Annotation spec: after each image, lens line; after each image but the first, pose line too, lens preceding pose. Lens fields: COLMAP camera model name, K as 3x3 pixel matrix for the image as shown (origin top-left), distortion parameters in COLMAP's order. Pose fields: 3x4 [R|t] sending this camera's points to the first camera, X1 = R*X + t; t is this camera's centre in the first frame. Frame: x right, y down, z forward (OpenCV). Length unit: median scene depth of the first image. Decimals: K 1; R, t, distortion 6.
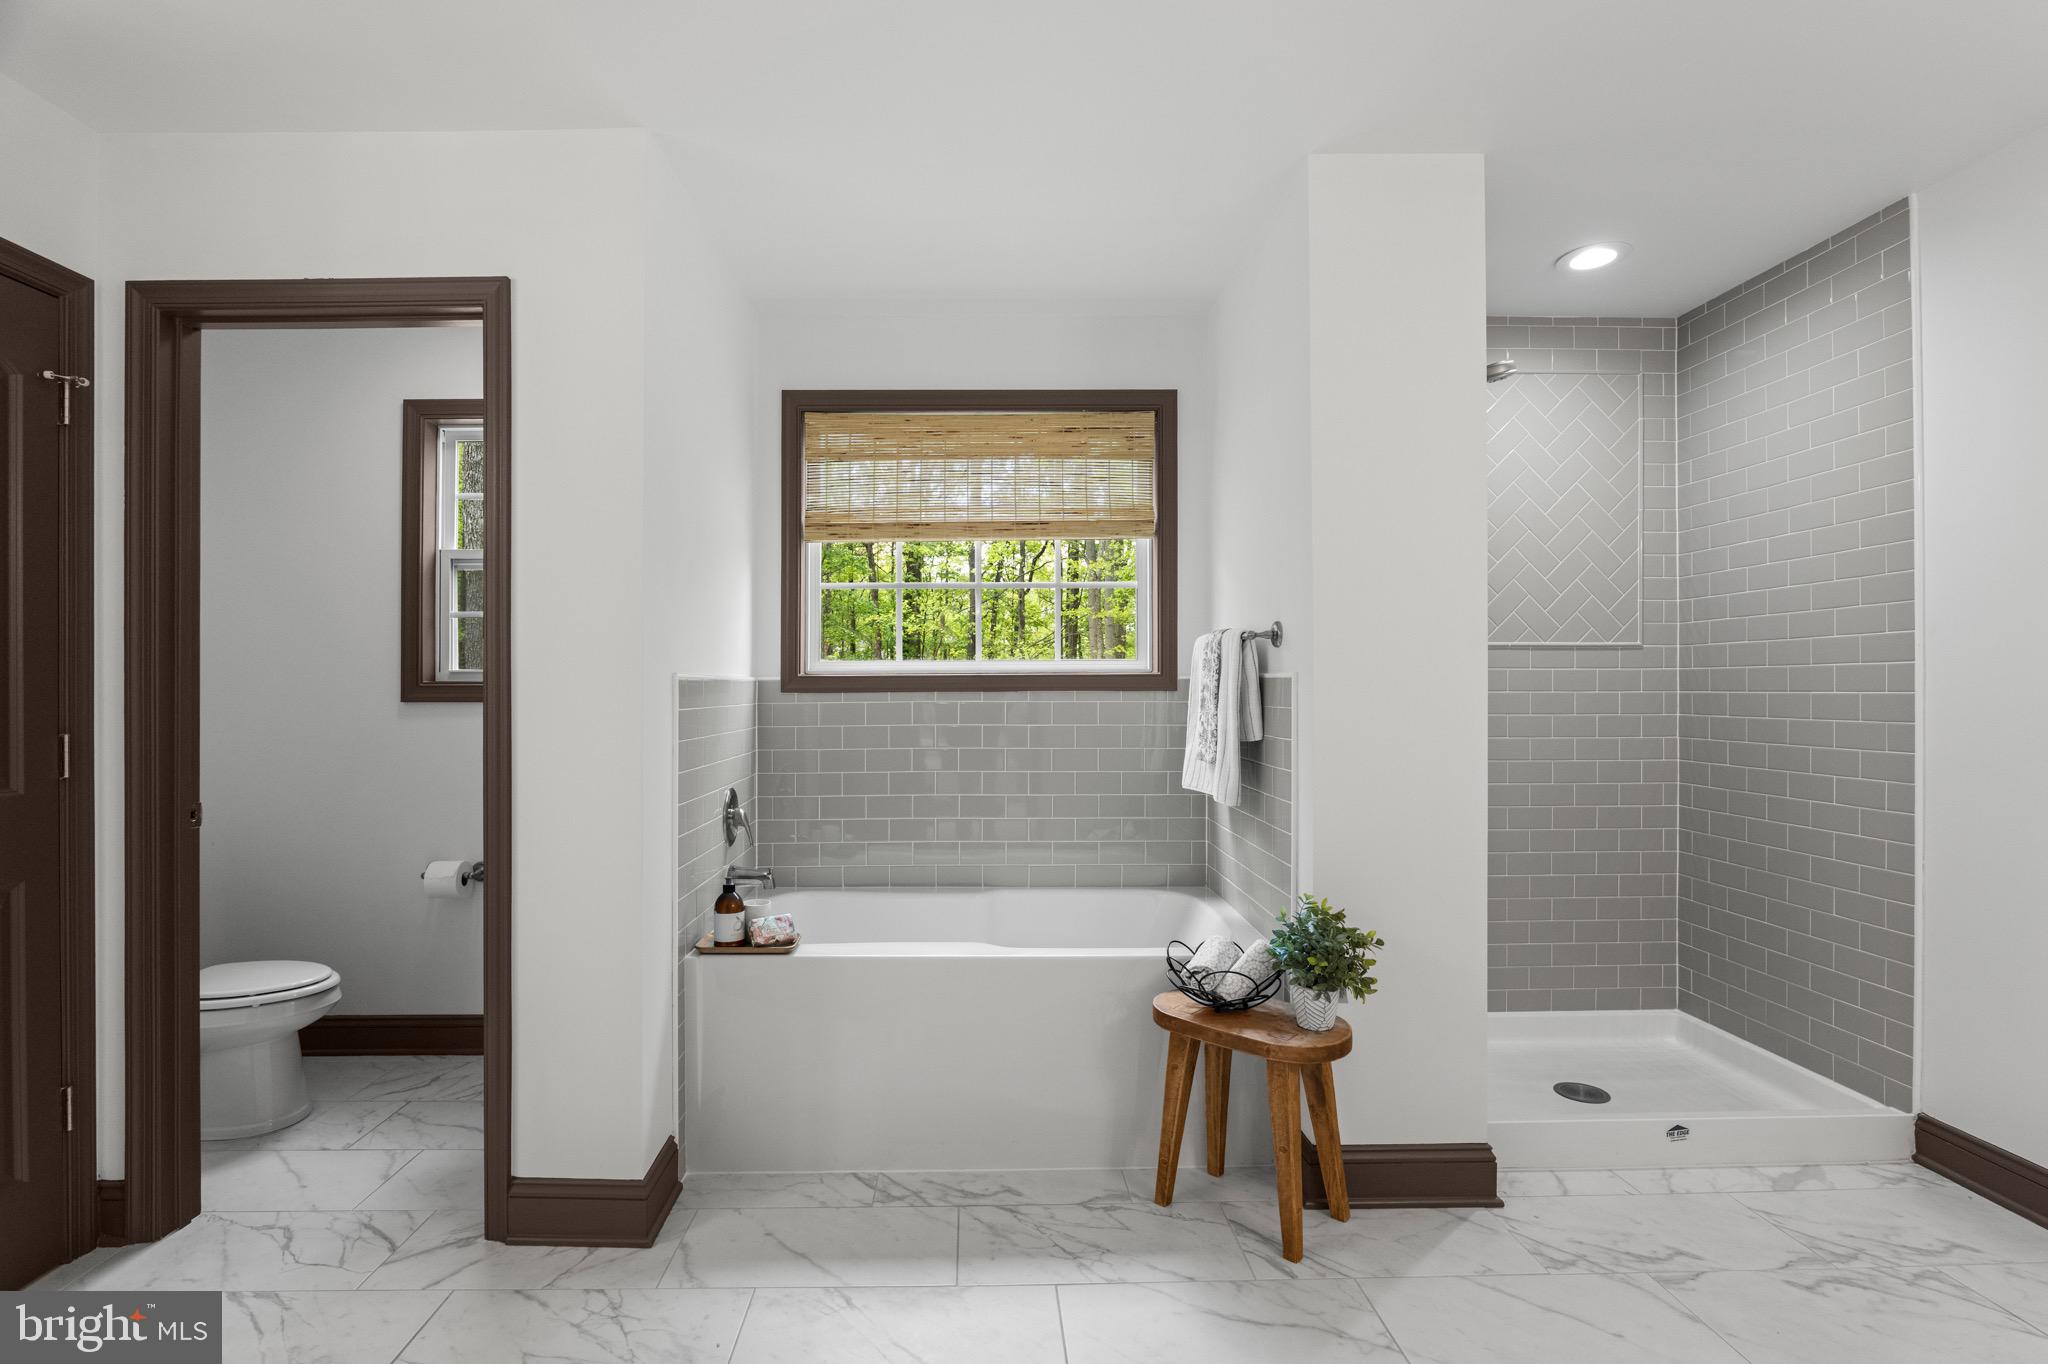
lens RADIAL K [[959.0, 0, 1017.9], [0, 959.0, 708.4], [0, 0, 1]] dist [-0.025663, 0.009609]
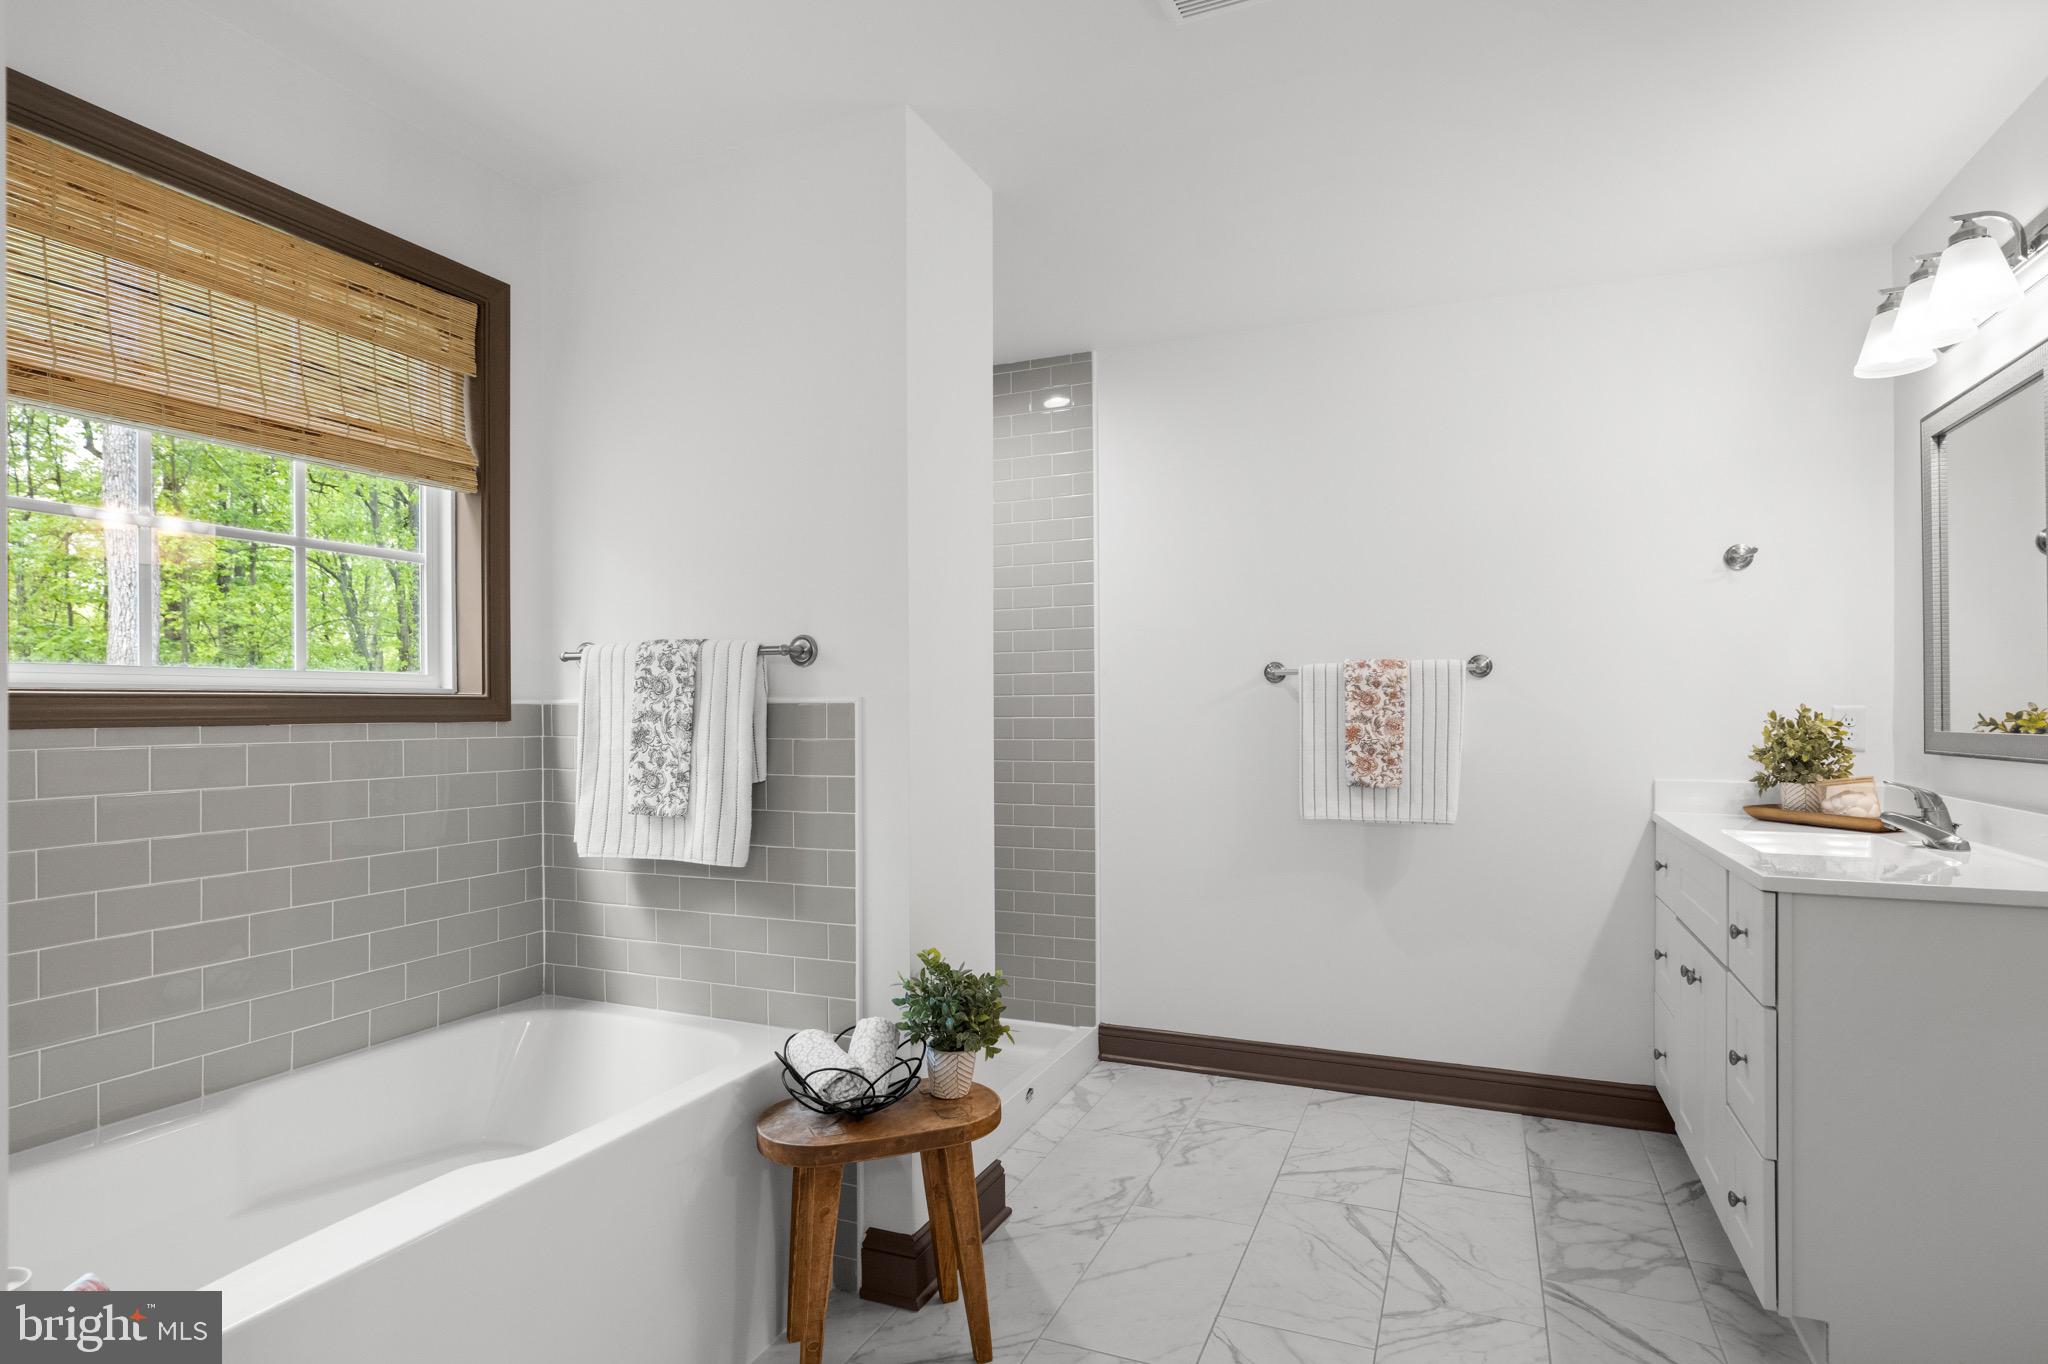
lens RADIAL K [[1048.6, 0, 1019.7], [0, 1048.6, 737.7], [0, 0, 1]] dist [-0.003765, -0.001022]
pose [[0.432406, -0.022067, 0.901409, -0.456979], [0.023513, 0.999636, 0.013193, -0.009806], [-0.901372, 0.015490, 0.432768, 0.435263]]
